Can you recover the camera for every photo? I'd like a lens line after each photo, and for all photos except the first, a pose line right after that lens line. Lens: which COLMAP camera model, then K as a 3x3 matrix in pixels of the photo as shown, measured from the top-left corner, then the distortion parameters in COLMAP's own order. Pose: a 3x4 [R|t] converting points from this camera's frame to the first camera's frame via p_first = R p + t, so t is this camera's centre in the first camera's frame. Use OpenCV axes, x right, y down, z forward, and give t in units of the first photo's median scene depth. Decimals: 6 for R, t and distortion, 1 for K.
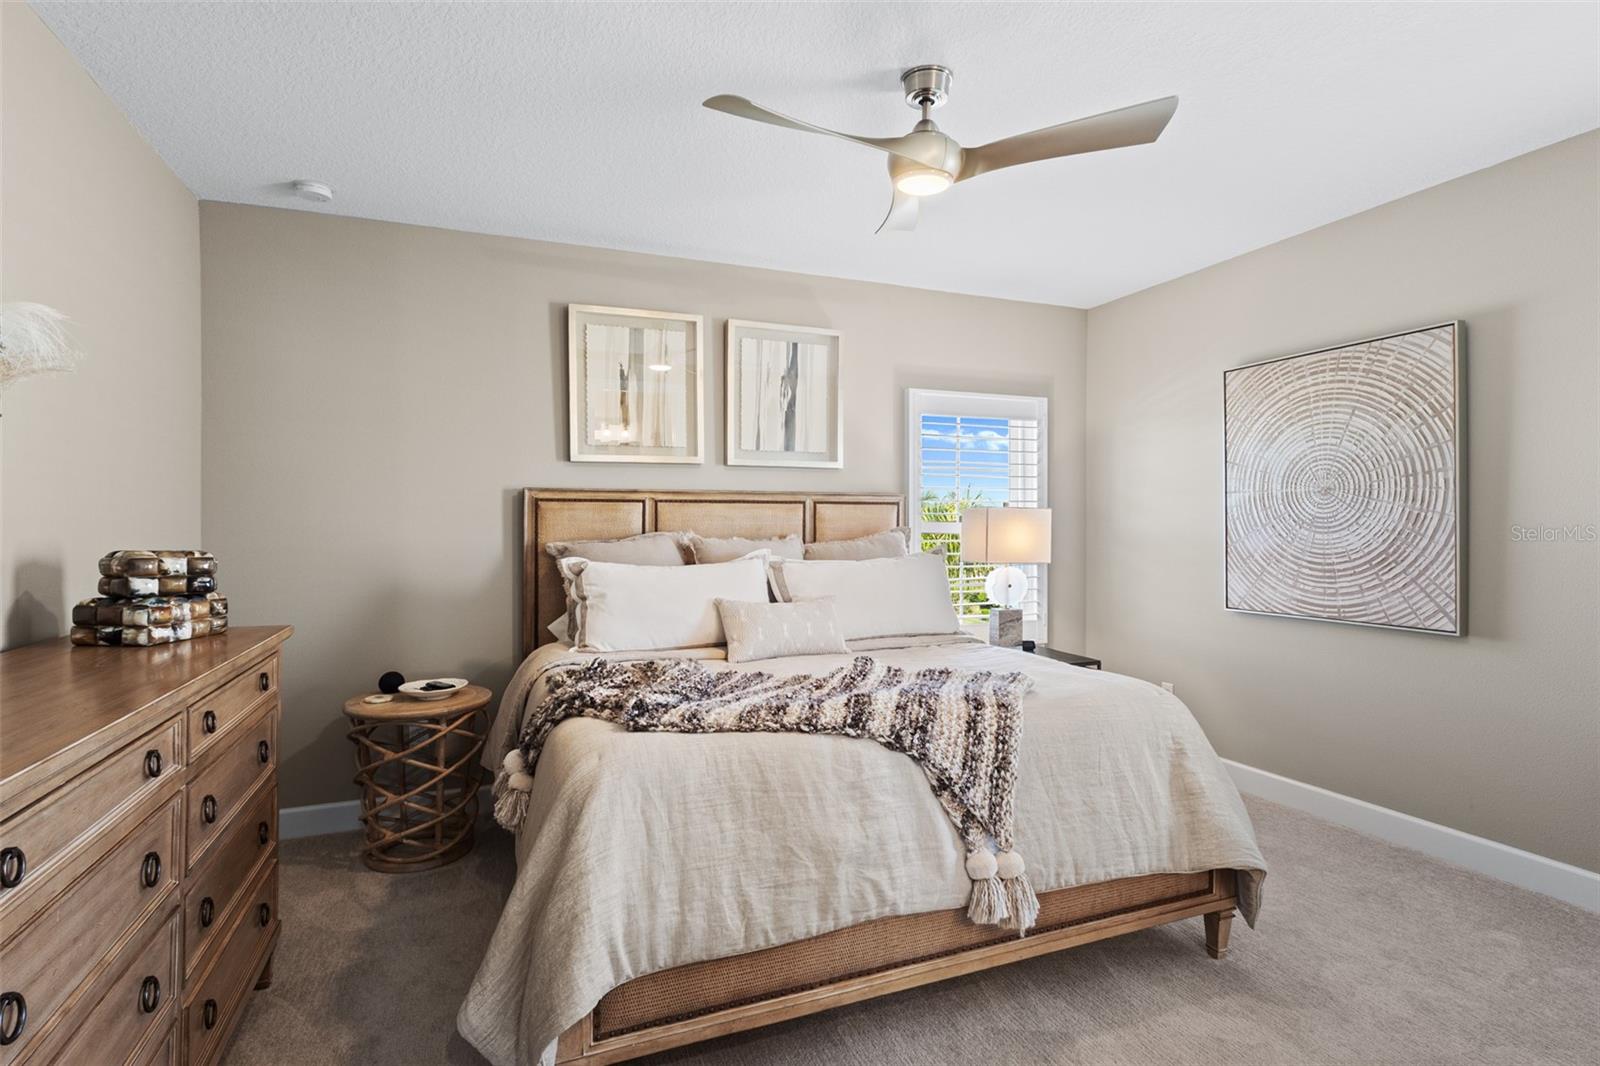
lens RADIAL K [[769.1, 0, 797.8], [0, 769.1, 528.1], [0, 0, 1]] dist [-0.004205, 0.001733]
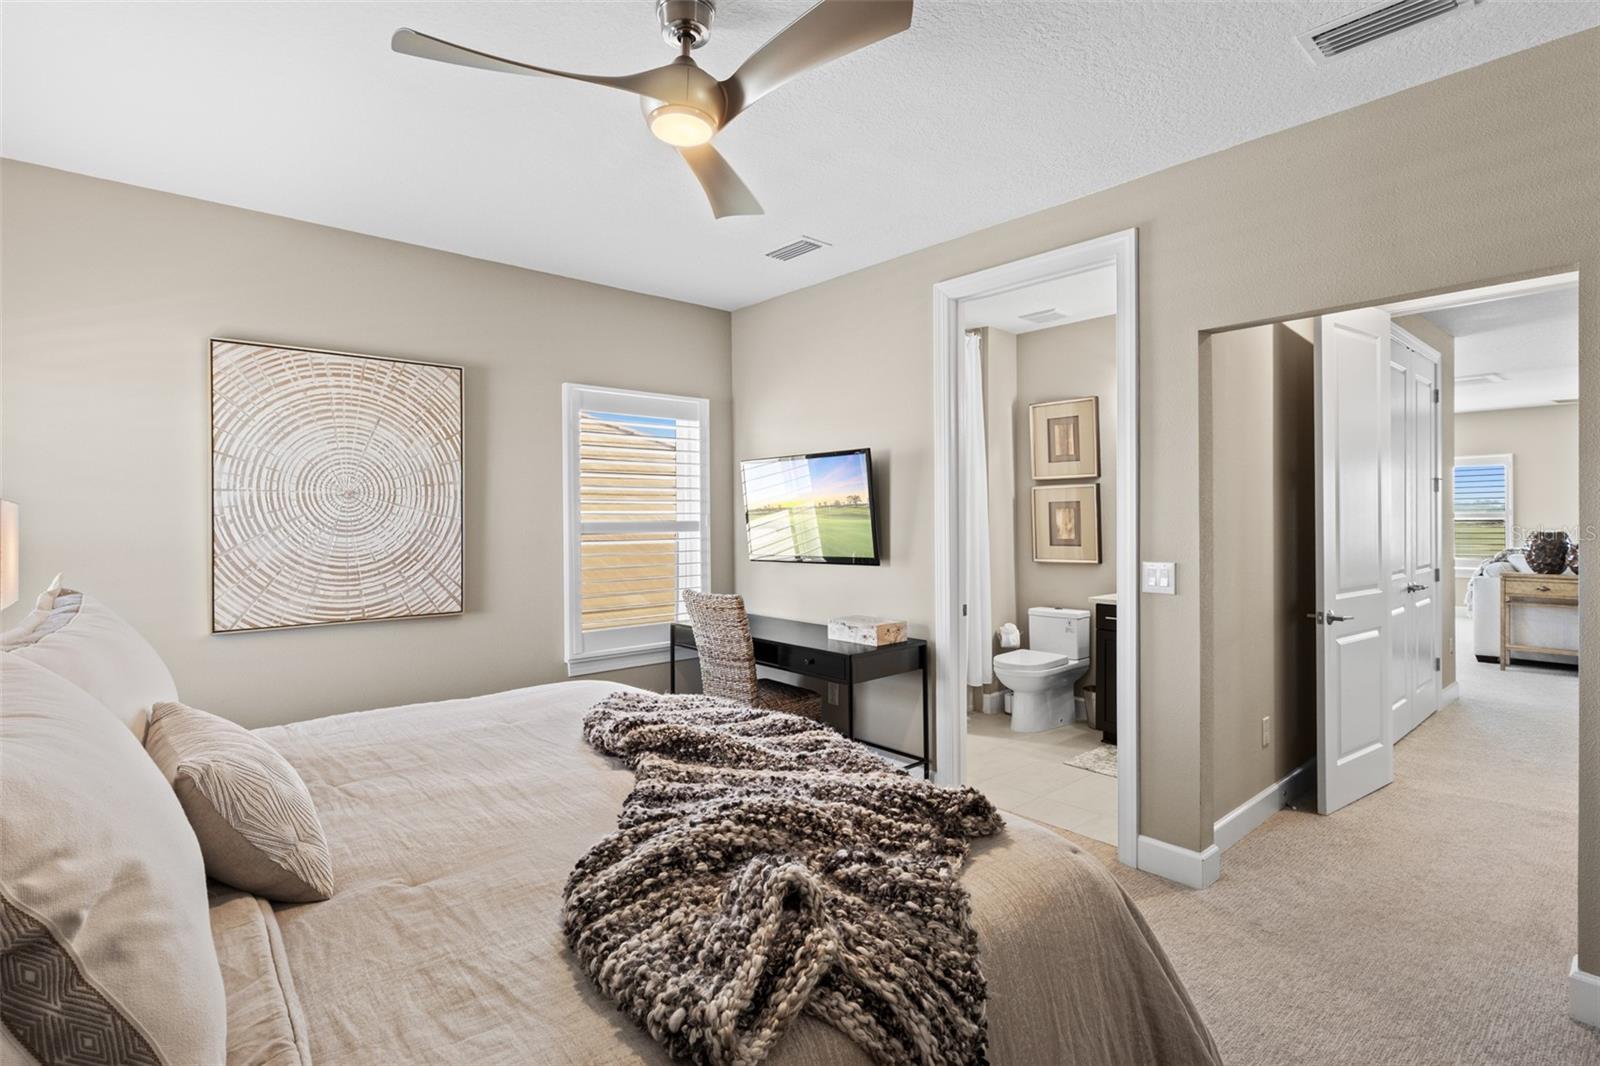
lens RADIAL K [[769.1, 0, 798.2], [0, 769.1, 522.0], [0, 0, 1]] dist [-0.004205, 0.001733]
pose [[-0.316349, -0.007459, 0.948614, -0.474666], [0.004431, 0.999947, 0.009340, -0.019961], [-0.948633, 0.007158, -0.316299, 0.788120]]
